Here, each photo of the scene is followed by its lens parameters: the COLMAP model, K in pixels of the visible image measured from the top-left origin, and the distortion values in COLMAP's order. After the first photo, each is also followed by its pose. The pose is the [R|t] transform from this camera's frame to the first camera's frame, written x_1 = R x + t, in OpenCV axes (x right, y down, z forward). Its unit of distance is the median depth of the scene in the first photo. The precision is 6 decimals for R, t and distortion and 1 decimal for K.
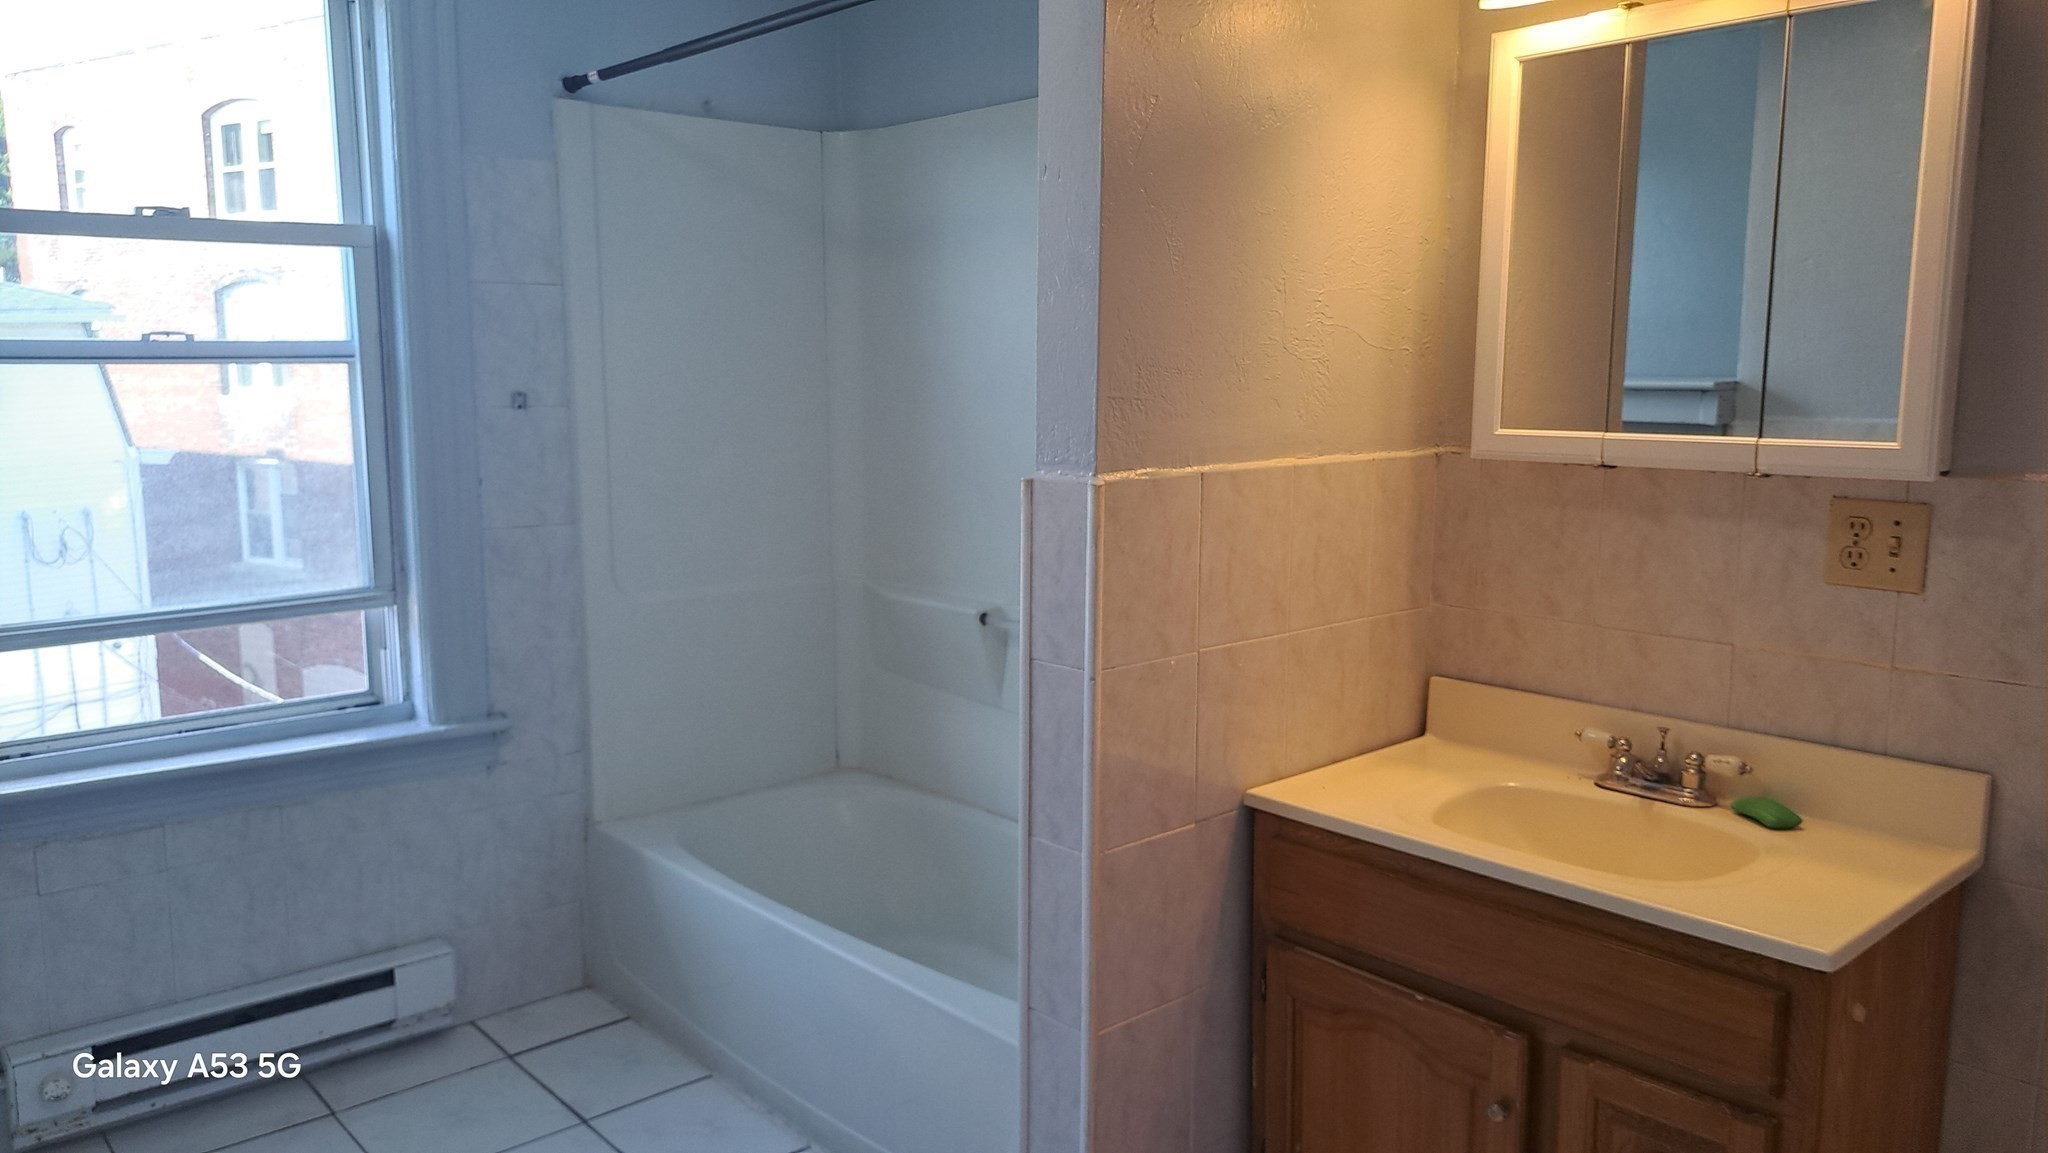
lens RADIAL K [[1488.8, 0, 977.1], [0, 1488.8, 582.8], [0, 0, 1]] dist [0.076919, -0.082383]
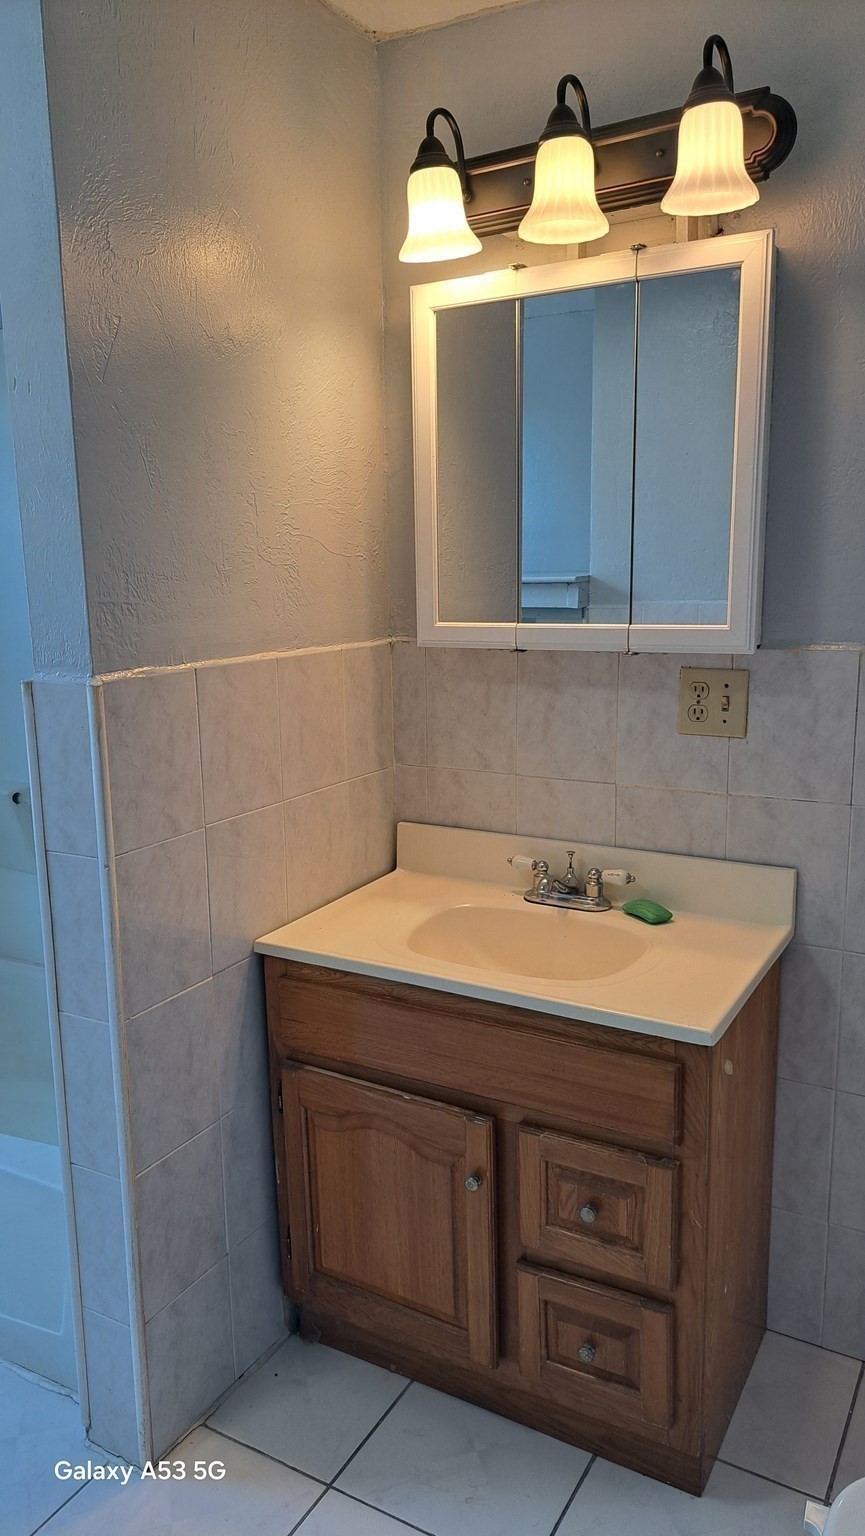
lens RADIAL K [[1116.6, 0, 423.7], [0, 1116.6, 788.7], [0, 0, 1]] dist [0.076919, -0.082383]
pose [[0.943963, -0.080000, 0.320209, 0.034731], [0.063777, 0.996107, 0.060852, -0.023279], [-0.323831, -0.037020, 0.945390, 0.139547]]
